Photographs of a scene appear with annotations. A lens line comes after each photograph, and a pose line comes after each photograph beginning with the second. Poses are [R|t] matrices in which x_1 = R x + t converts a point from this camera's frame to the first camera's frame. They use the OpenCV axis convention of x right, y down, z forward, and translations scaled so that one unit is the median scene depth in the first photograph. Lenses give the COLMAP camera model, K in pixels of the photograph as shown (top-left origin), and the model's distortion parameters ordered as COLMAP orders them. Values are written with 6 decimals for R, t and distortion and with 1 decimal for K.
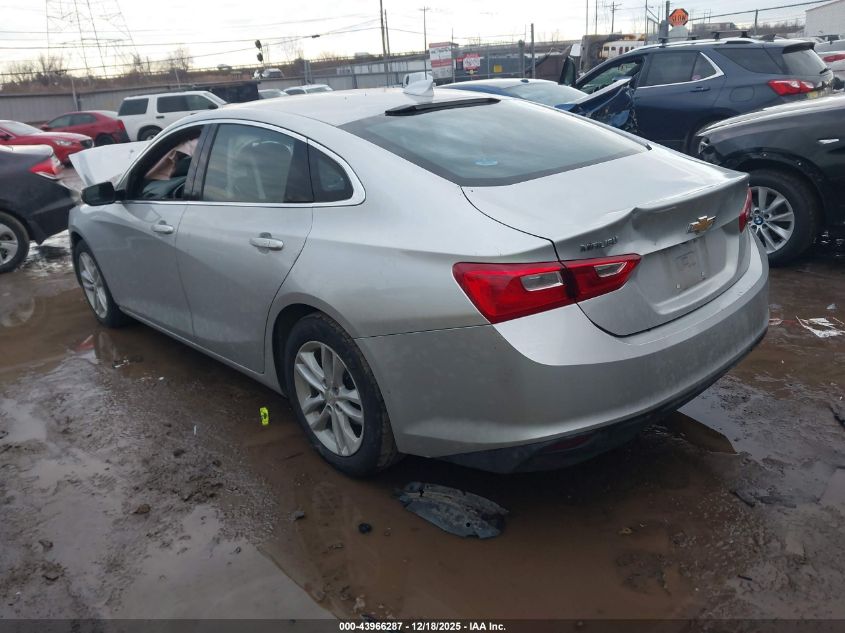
lens RADIAL K [[647.2, 0, 420.3], [0, 647.2, 318.5], [0, 0, 1]] dist [0.023115, -0.027748]
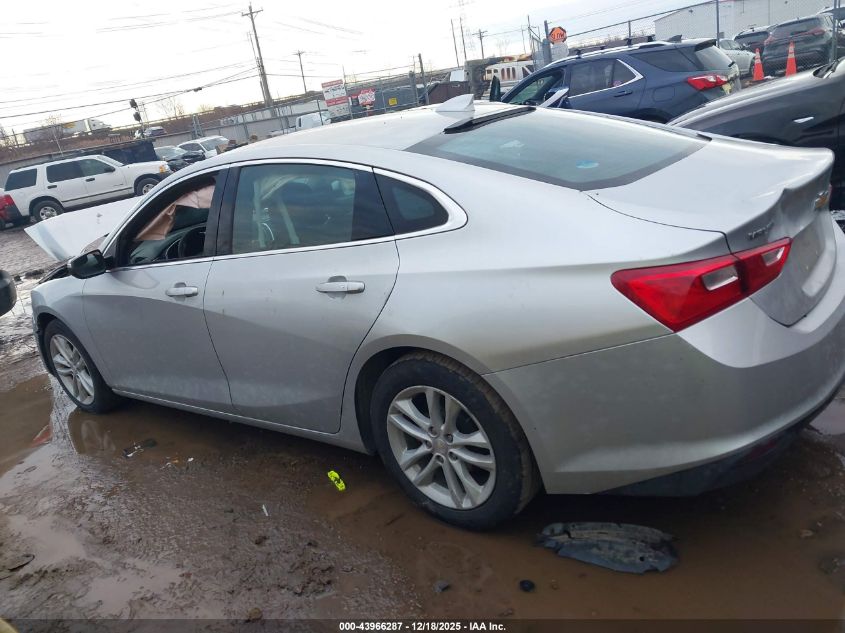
lens RADIAL K [[647.2, 0, 420.6], [0, 647.2, 319.1], [0, 0, 1]] dist [0.023115, -0.027748]
pose [[0.980560, -0.147618, 0.129273, -0.213214], [0.153741, 0.987353, -0.038688, -0.017717], [-0.121927, 0.057810, 0.990854, 0.088478]]
